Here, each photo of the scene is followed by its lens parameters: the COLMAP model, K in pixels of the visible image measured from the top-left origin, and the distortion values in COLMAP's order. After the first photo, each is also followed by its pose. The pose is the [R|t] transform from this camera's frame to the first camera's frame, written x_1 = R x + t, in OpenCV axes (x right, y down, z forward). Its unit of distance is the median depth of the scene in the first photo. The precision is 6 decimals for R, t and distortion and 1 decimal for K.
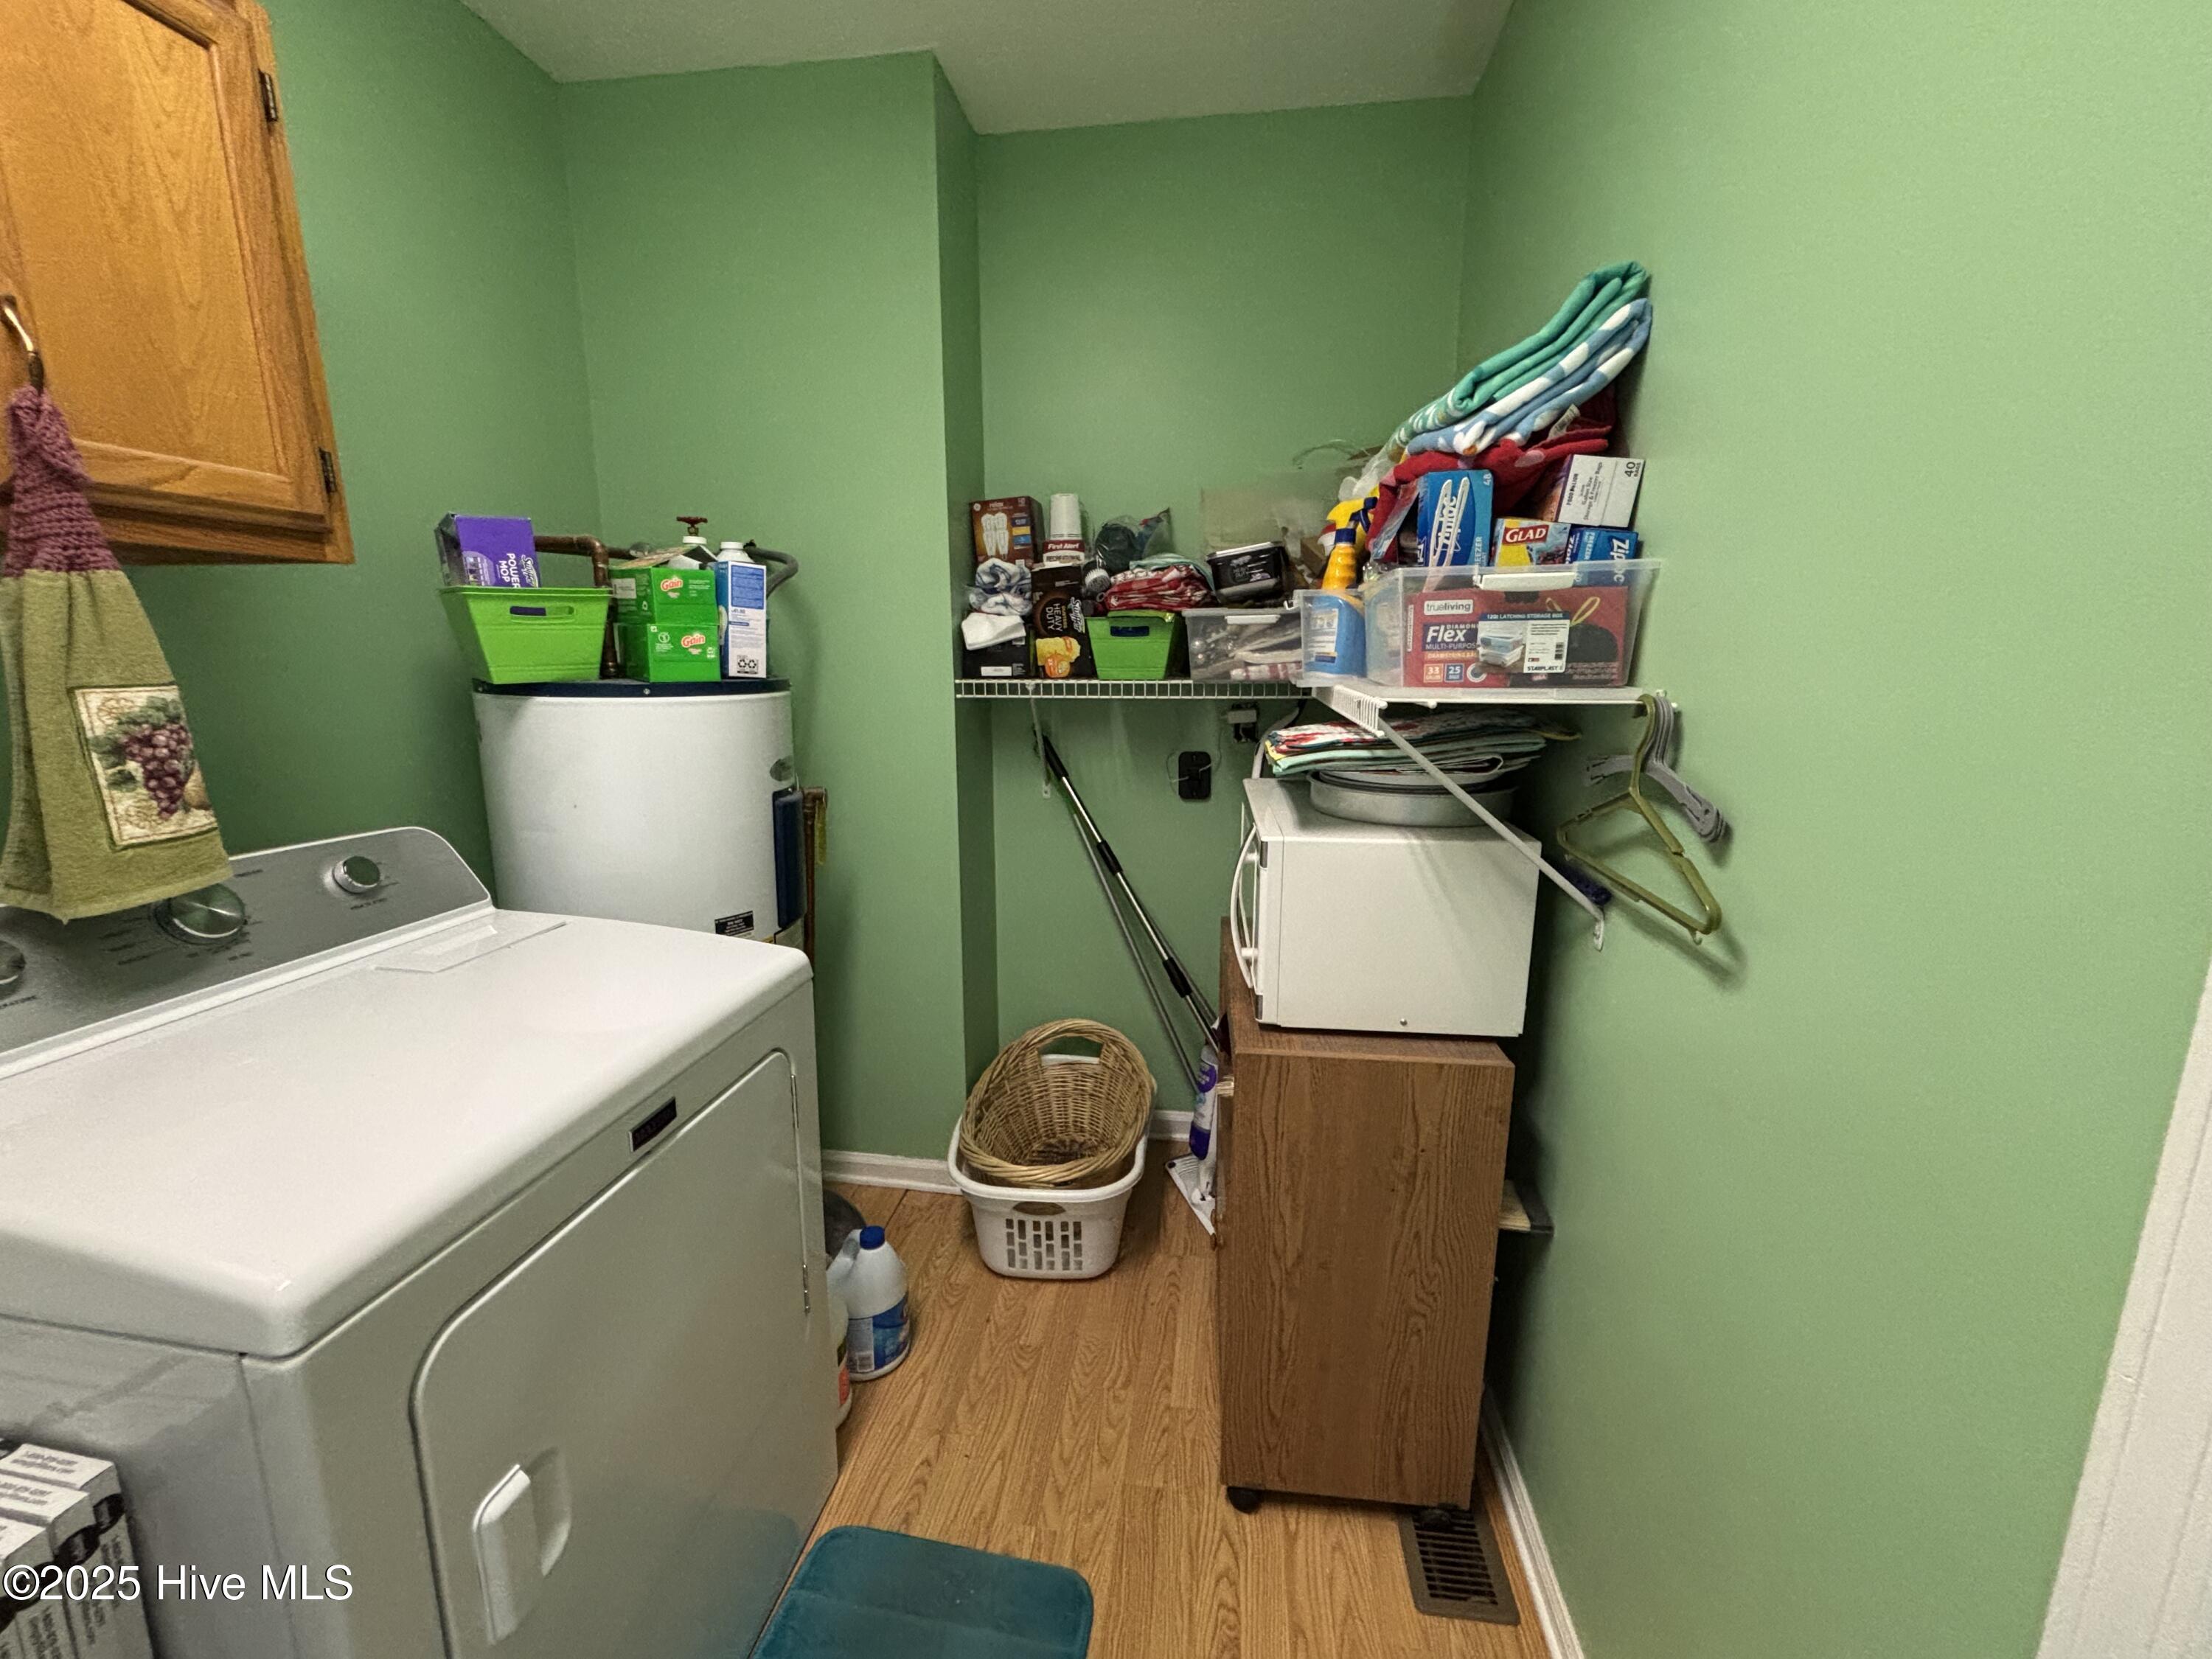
lens RADIAL K [[905.7, 0, 1095.5], [0, 905.7, 833.6], [0, 0, 1]] dist [-0.001207, 0.000875]
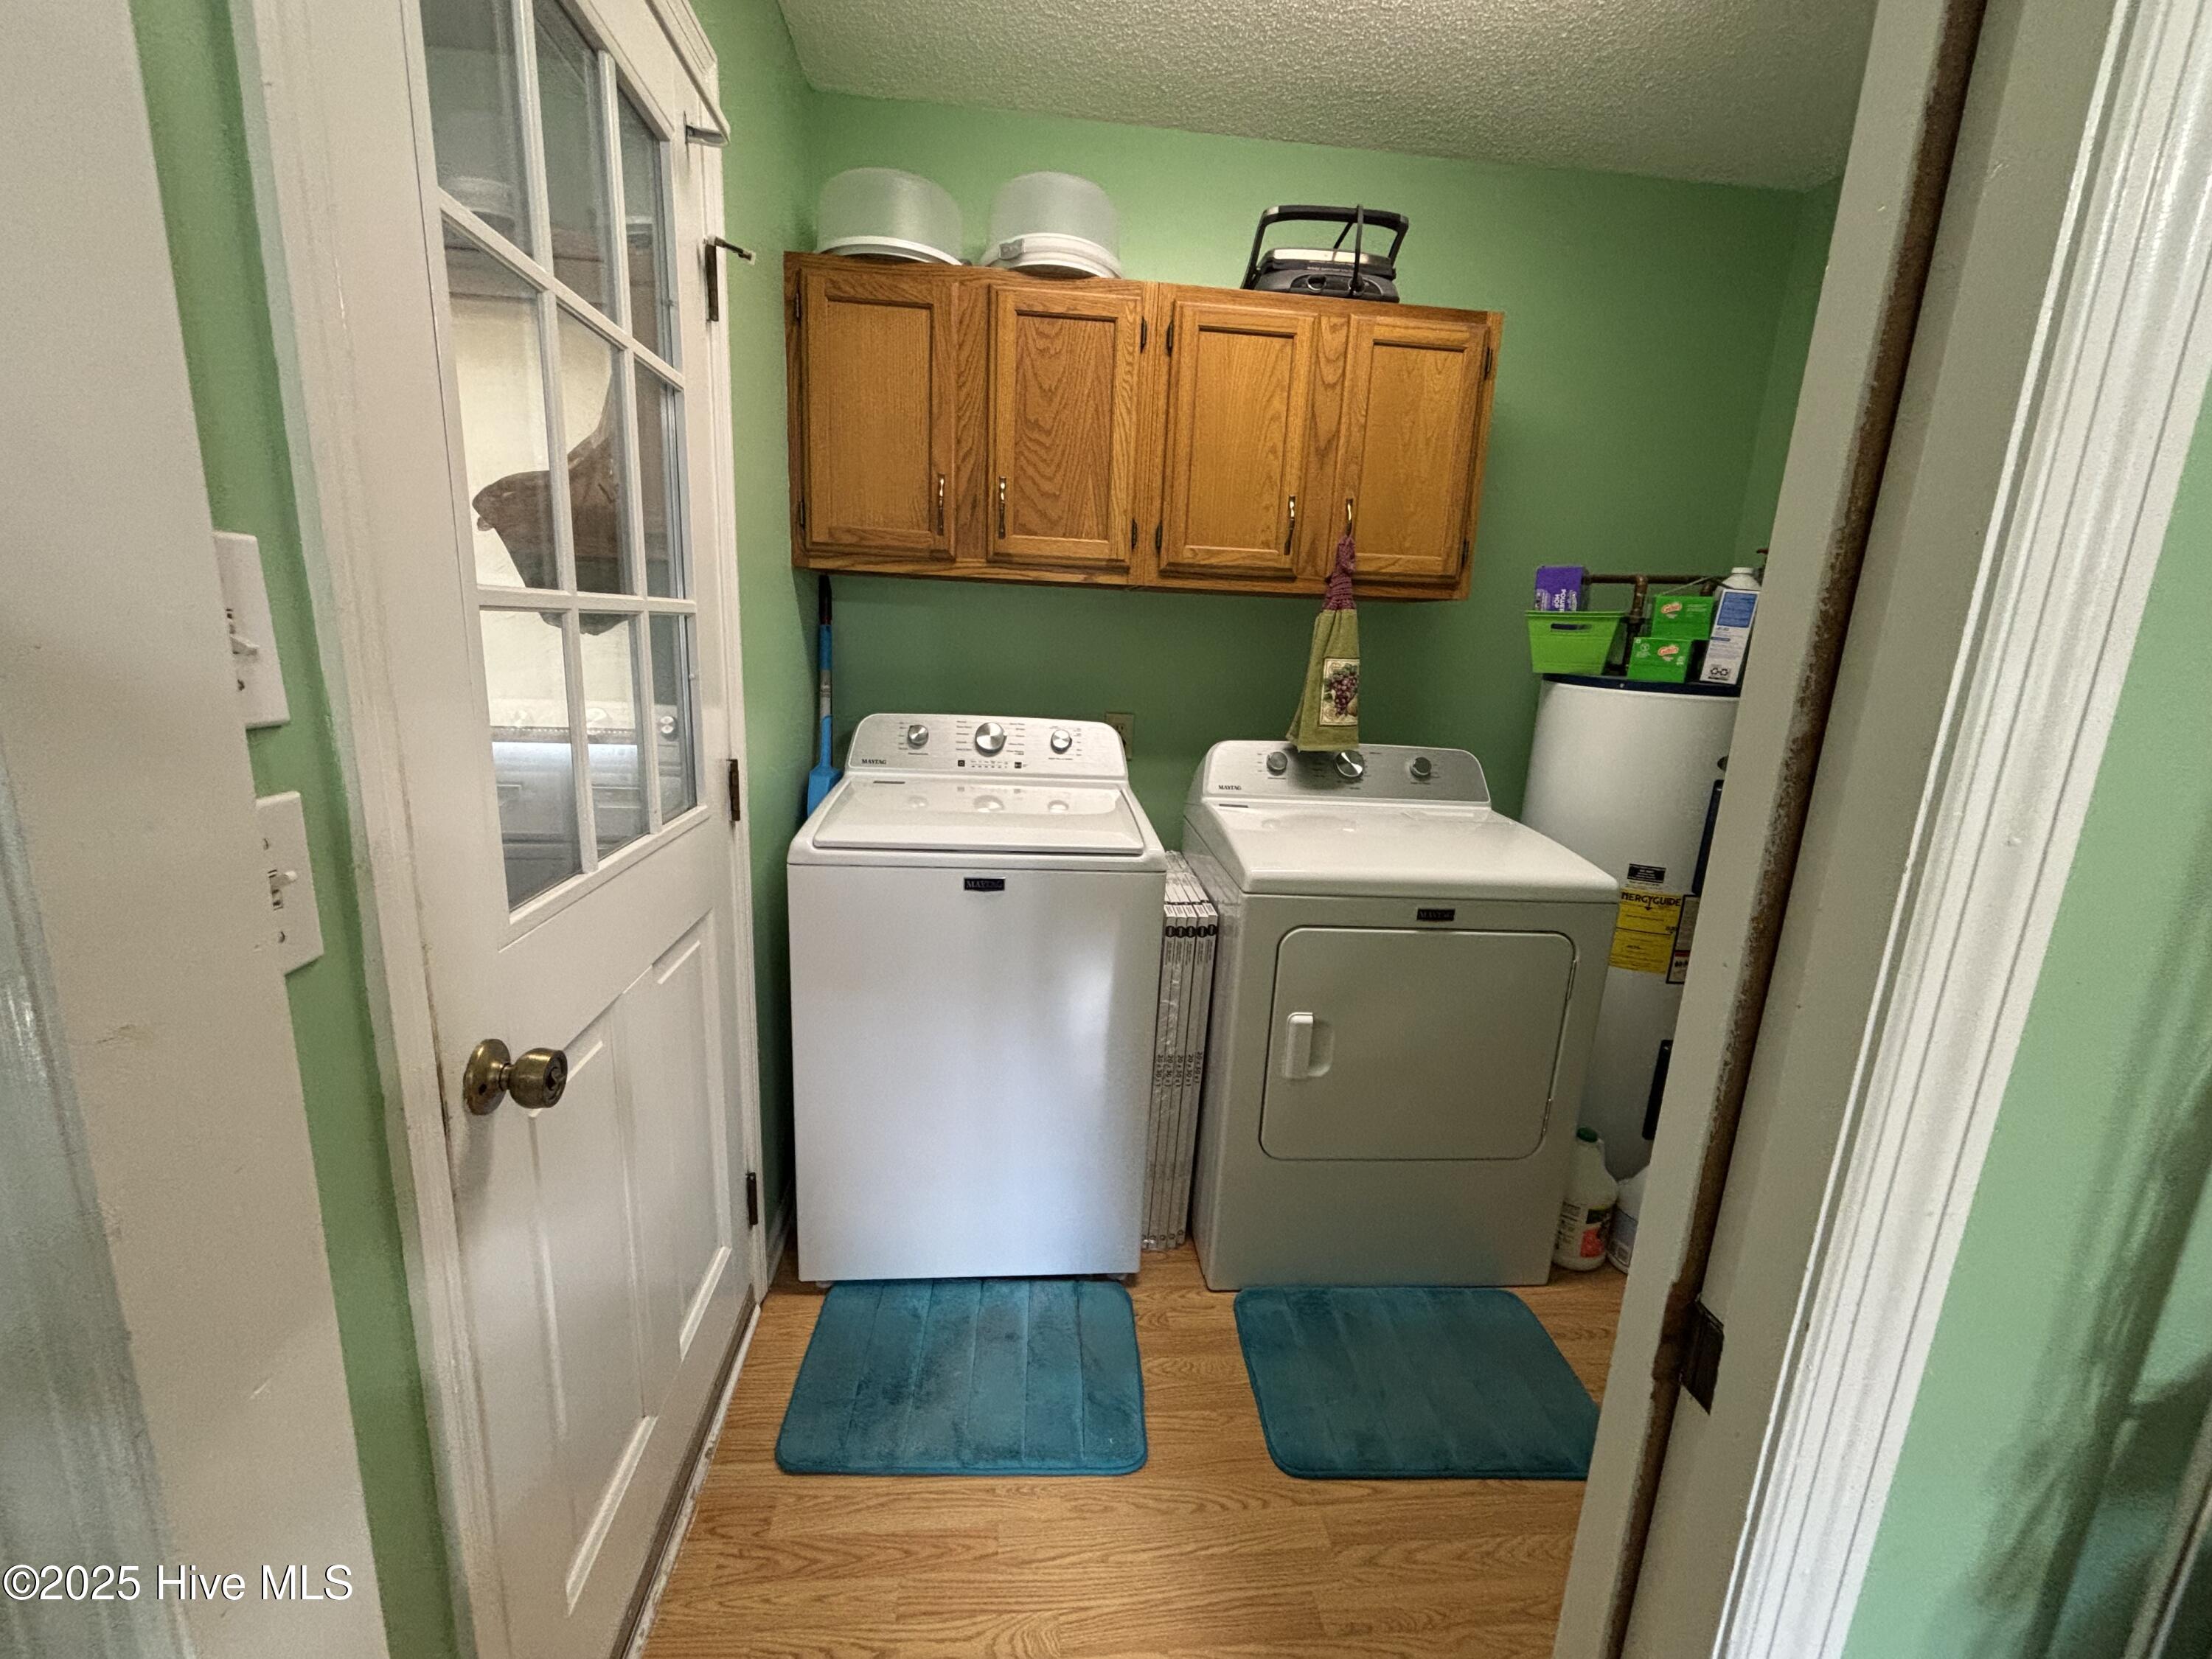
lens RADIAL K [[905.7, 0, 1099.3], [0, 905.7, 824.5], [0, 0, 1]] dist [-0.001207, 0.000875]
pose [[0.257898, 0.223328, -0.940007, 0.758655], [-0.234085, 0.958375, 0.163469, 0.008853], [0.937386, 0.177883, 0.299441, -0.148987]]
